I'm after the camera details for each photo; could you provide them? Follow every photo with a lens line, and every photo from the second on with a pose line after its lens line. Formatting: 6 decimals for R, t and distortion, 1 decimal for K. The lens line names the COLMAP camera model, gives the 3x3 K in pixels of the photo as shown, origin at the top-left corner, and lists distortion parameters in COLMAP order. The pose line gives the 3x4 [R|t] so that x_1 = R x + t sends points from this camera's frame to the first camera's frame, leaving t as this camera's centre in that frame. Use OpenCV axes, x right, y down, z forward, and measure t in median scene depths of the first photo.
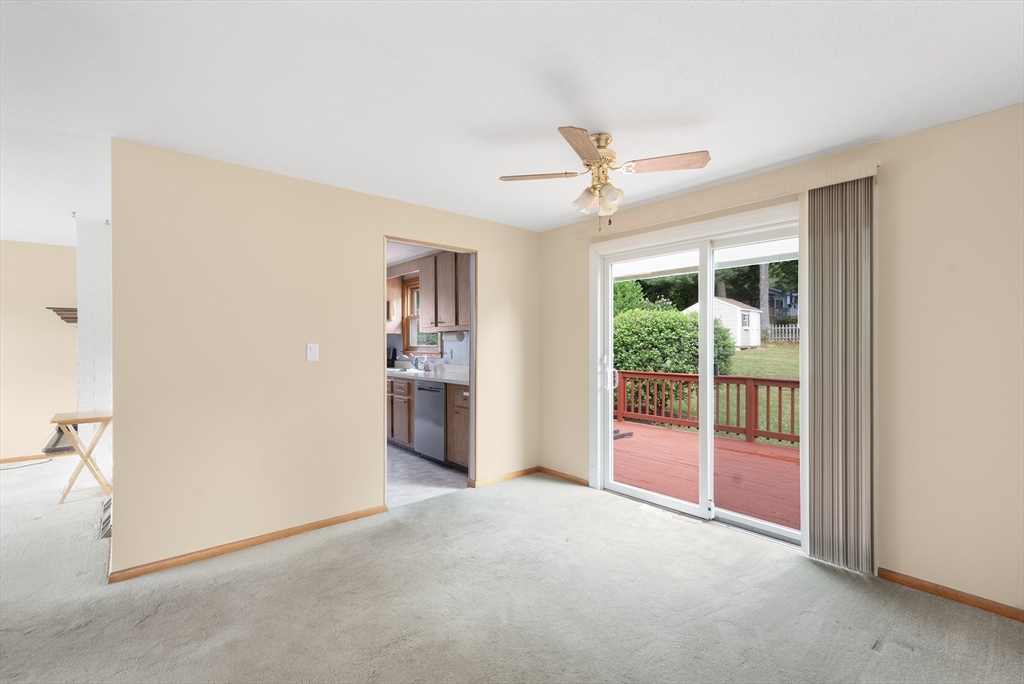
lens RADIAL K [[442.6, 0, 527.9], [0, 442.6, 346.4], [0, 0, 1]] dist [0.001107, 0.000274]
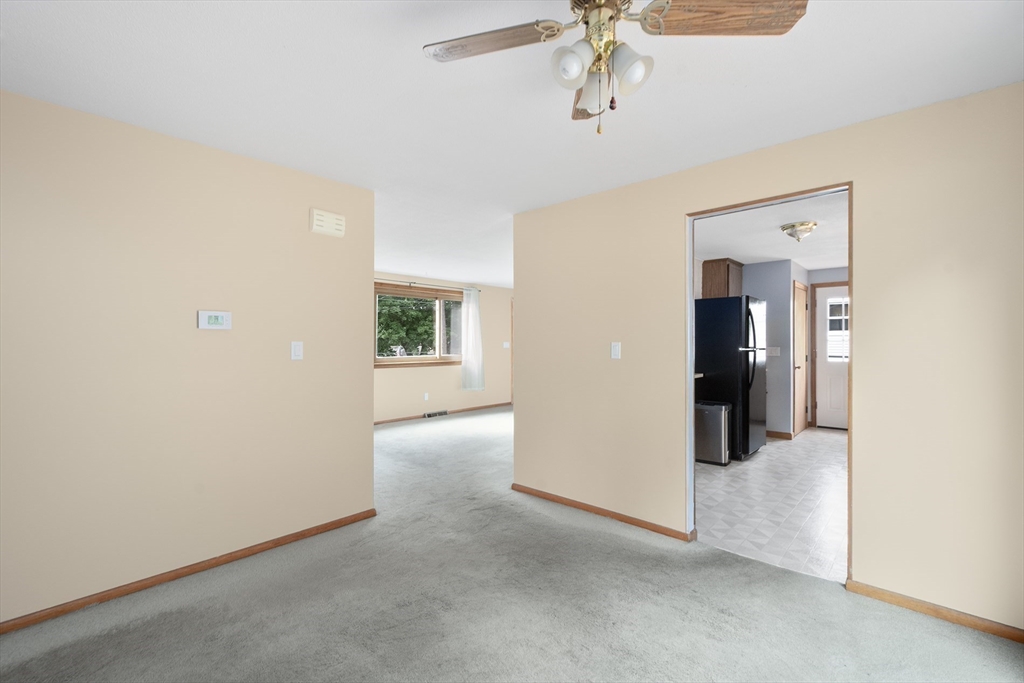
lens RADIAL K [[442.6, 0, 527.9], [0, 442.6, 345.9], [0, 0, 1]] dist [0.001107, 0.000274]
pose [[0.122669, 0.002634, -0.992444, 0.463468], [-0.009423, 0.999954, 0.001489, 0.003388], [0.992403, 0.009169, 0.122688, 0.581426]]
